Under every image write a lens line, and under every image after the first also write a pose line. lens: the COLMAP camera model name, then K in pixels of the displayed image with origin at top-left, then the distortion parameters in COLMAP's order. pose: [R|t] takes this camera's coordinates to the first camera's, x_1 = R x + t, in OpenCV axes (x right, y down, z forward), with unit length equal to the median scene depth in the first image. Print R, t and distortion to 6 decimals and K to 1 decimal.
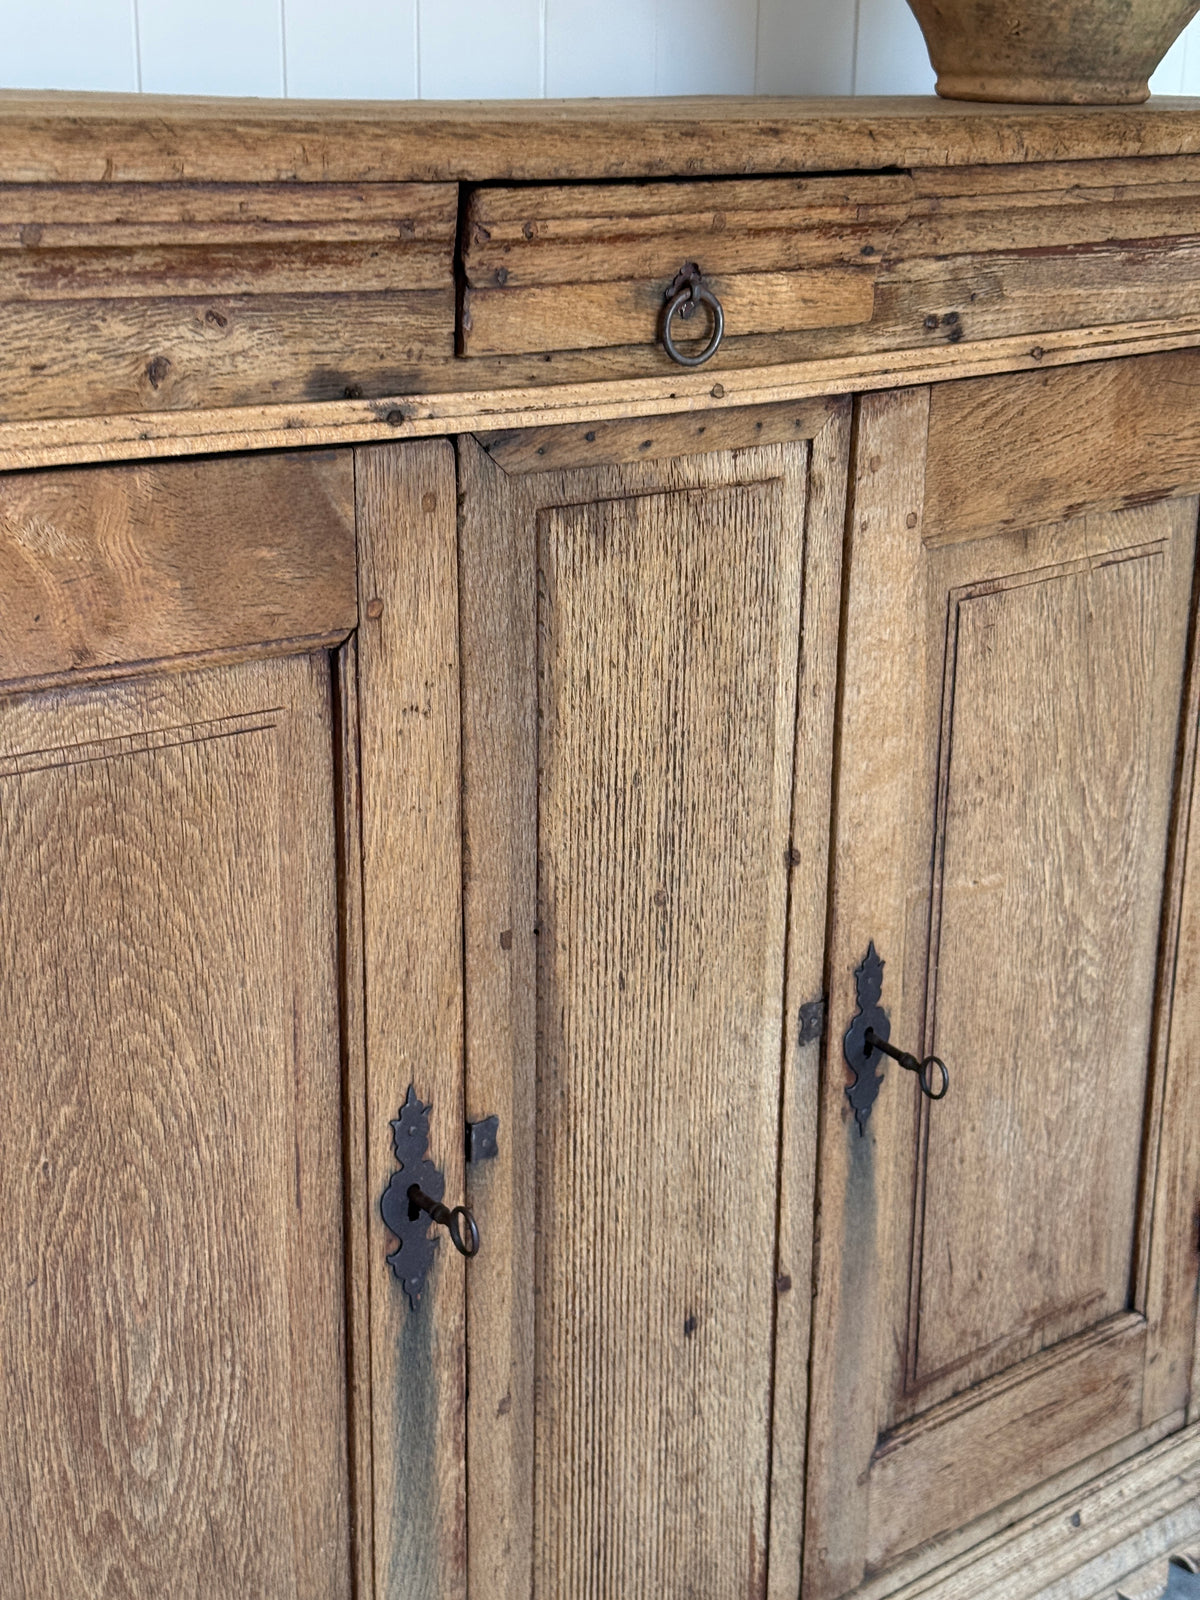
lens RADIAL K [[2233.2, 0, 566.8], [0, 2233.2, 790.6], [0, 0, 1]] dist [0.171031, -0.267385]
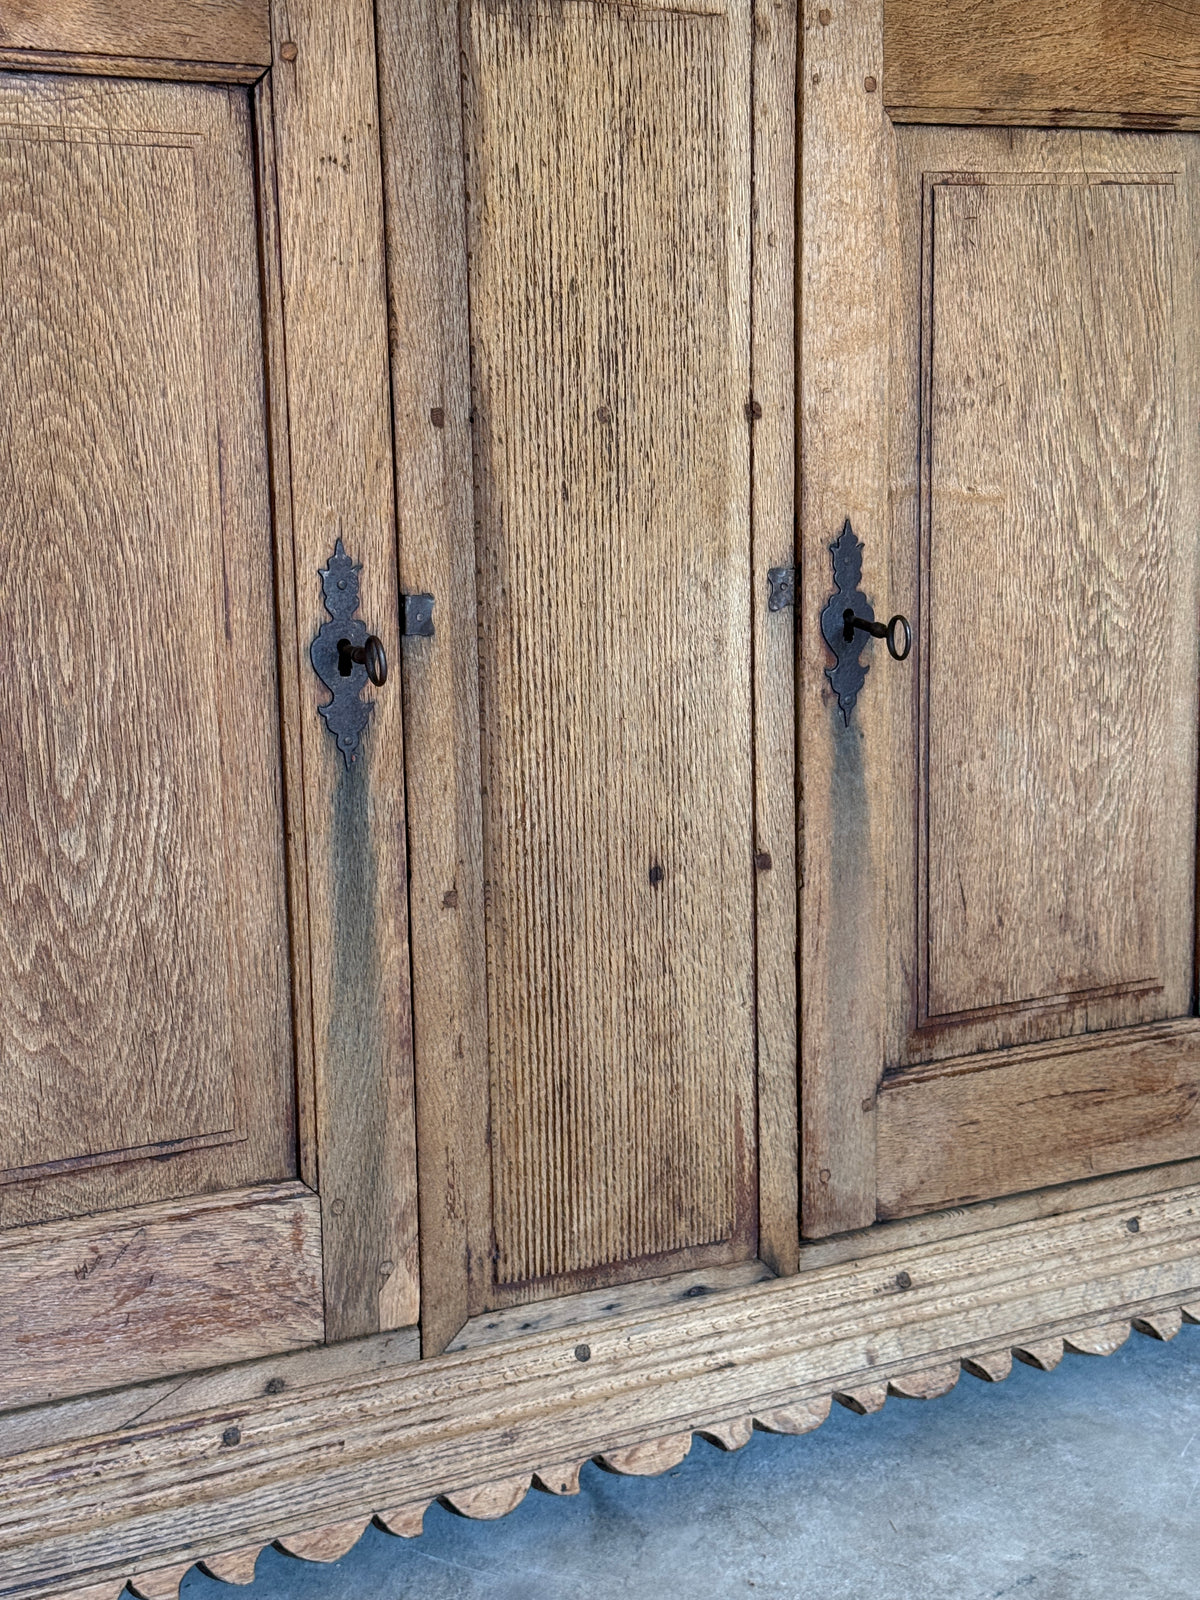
lens RADIAL K [[2244.1, 0, 583.0], [0, 2244.1, 789.6], [0, 0, 1]] dist [0.195845, -0.401128]
pose [[0.981681, 0.007436, -0.190386, 0.246487], [-0.033882, 0.990125, -0.136032, 0.384830], [0.187494, 0.139990, 0.972239, -0.014373]]
